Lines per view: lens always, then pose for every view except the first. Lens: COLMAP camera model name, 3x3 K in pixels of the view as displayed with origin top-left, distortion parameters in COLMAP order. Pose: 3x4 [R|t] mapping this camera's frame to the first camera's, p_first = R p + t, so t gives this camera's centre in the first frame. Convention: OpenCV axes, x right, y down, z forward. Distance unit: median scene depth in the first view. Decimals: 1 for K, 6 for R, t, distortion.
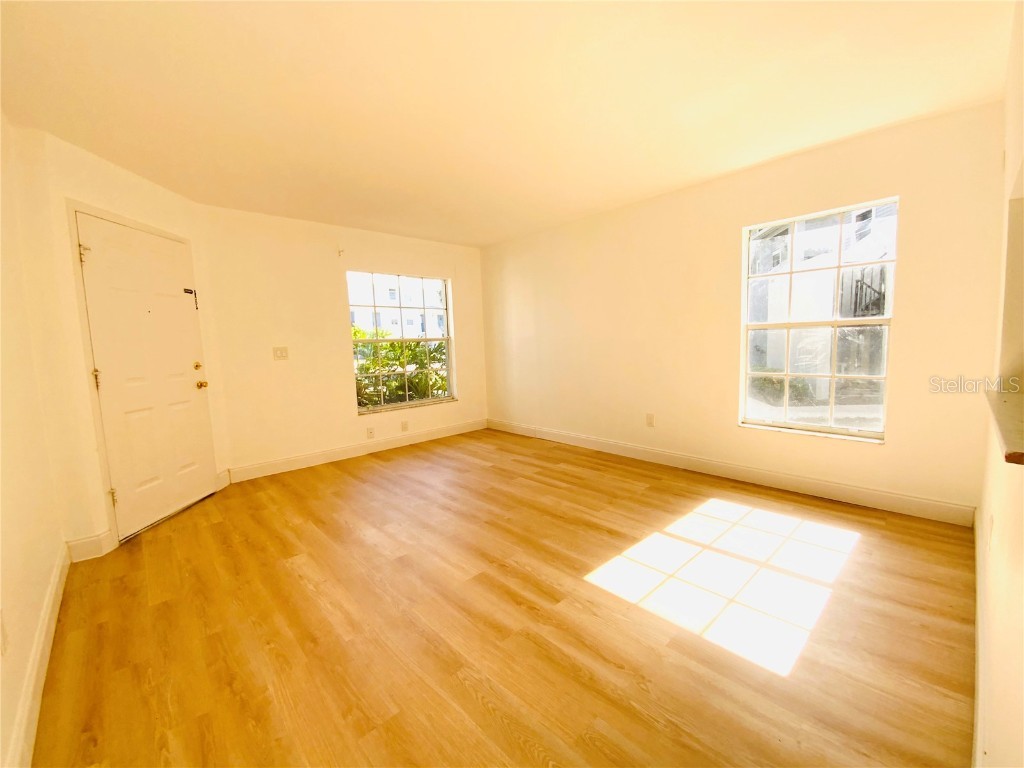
lens RADIAL K [[412.3, 0, 515.7], [0, 412.3, 381.7], [0, 0, 1]] dist [-0.002050, -0.000312]
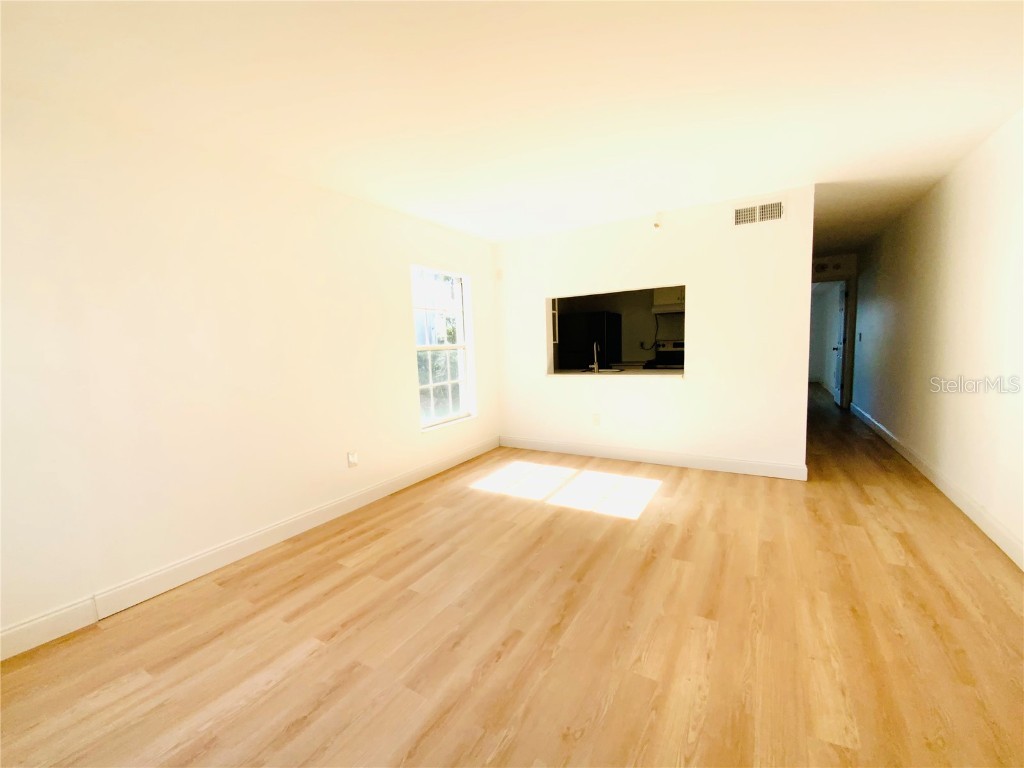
lens RADIAL K [[422.7, 0, 507.0], [0, 422.7, 379.4], [0, 0, 1]] dist [0.001470, -0.011665]
pose [[-0.264909, -0.044013, 0.963269, -0.633879], [0.149691, 0.984971, 0.086171, -0.101787], [-0.952584, 0.167021, -0.254339, 1.012182]]
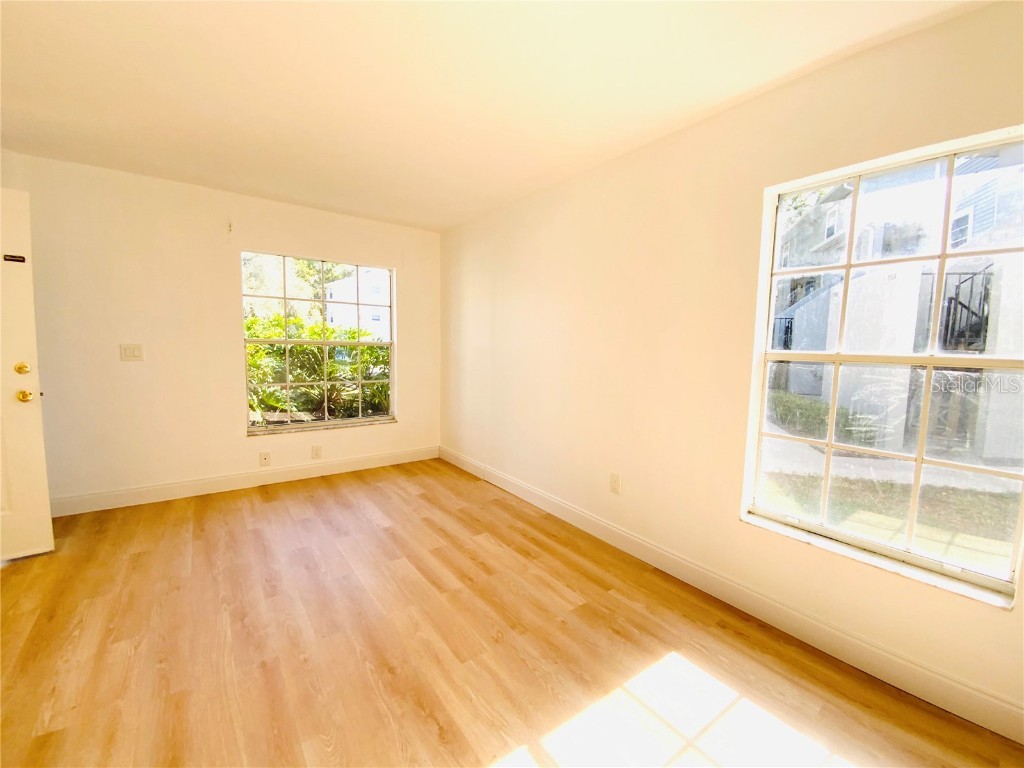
lens RADIAL K [[415.9, 0, 518.9], [0, 415.9, 383.6], [0, 0, 1]] dist [0.002316, -0.009477]
pose [[0.993056, 0.066744, -0.096874, 0.255733], [-0.067565, 0.997701, -0.005226, -0.062759], [0.096303, 0.011735, 0.995283, 0.351644]]
